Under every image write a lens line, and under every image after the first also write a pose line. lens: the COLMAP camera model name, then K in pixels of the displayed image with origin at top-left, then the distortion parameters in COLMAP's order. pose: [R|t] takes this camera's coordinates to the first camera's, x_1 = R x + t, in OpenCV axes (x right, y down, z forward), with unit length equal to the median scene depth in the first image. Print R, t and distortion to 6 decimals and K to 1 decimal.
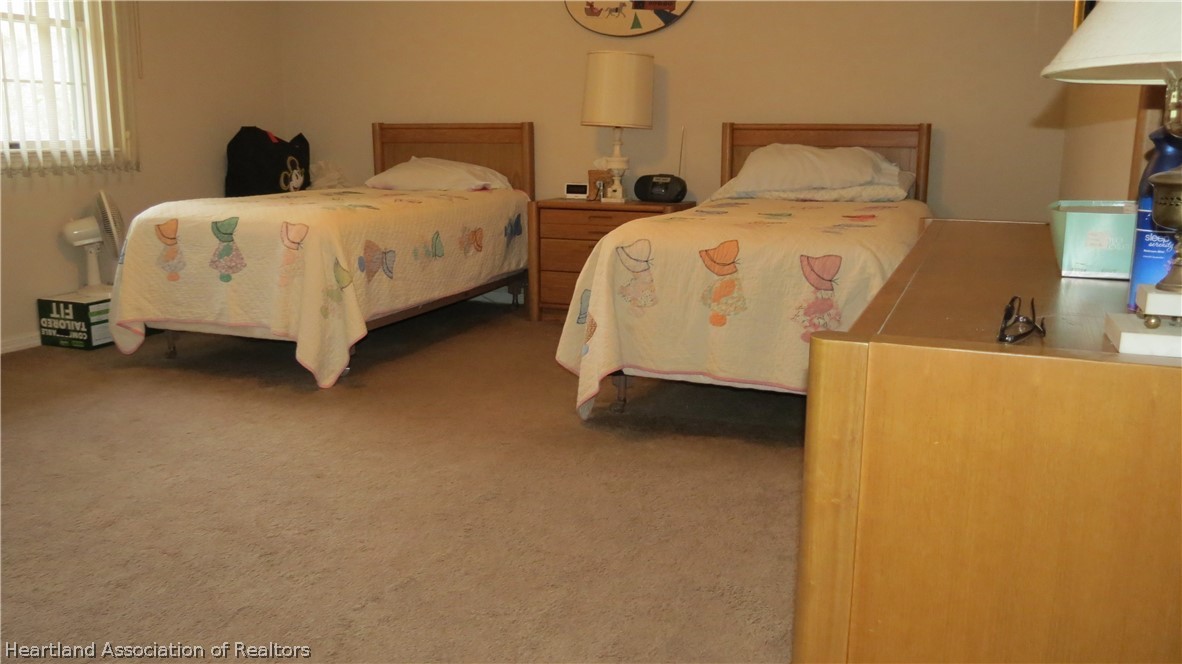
lens RADIAL K [[973.8, 0, 589.4], [0, 973.8, 334.9], [0, 0, 1]] dist [-0.041997, 0.001252]
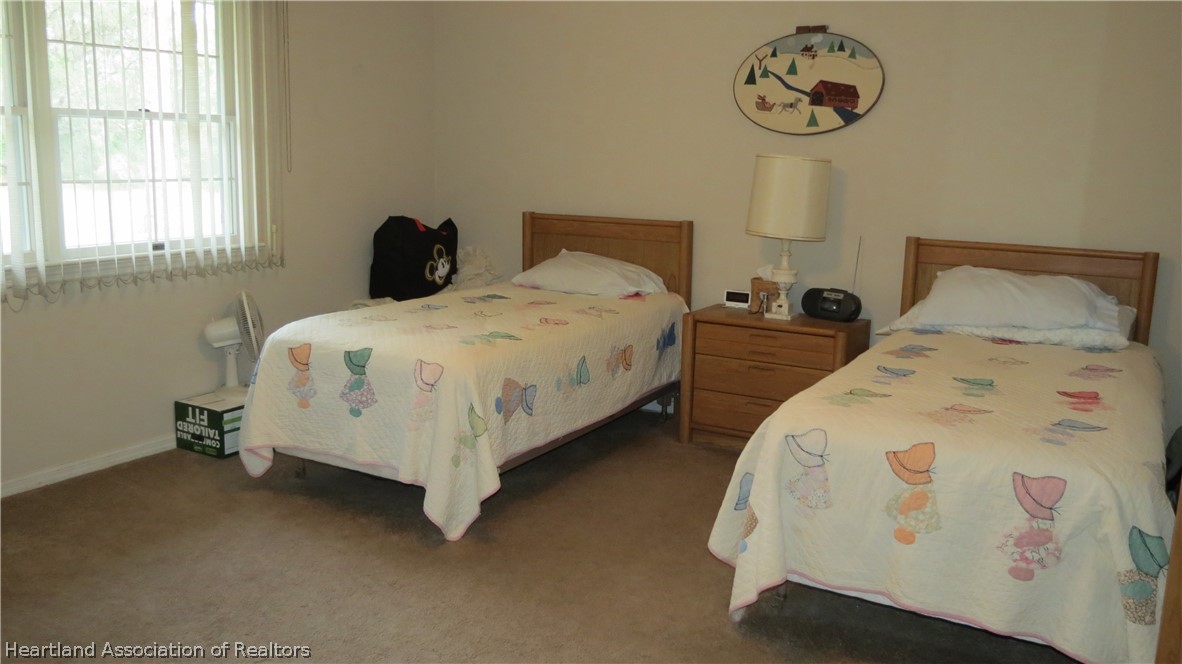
lens RADIAL K [[973.8, 0, 589.4], [0, 973.8, 334.9], [0, 0, 1]] dist [-0.041997, 0.001252]
pose [[0.987440, 0.047373, -0.150725, -0.013085], [-0.049936, 0.998664, -0.013265, -0.113303], [0.149895, 0.020625, 0.988487, 0.090334]]
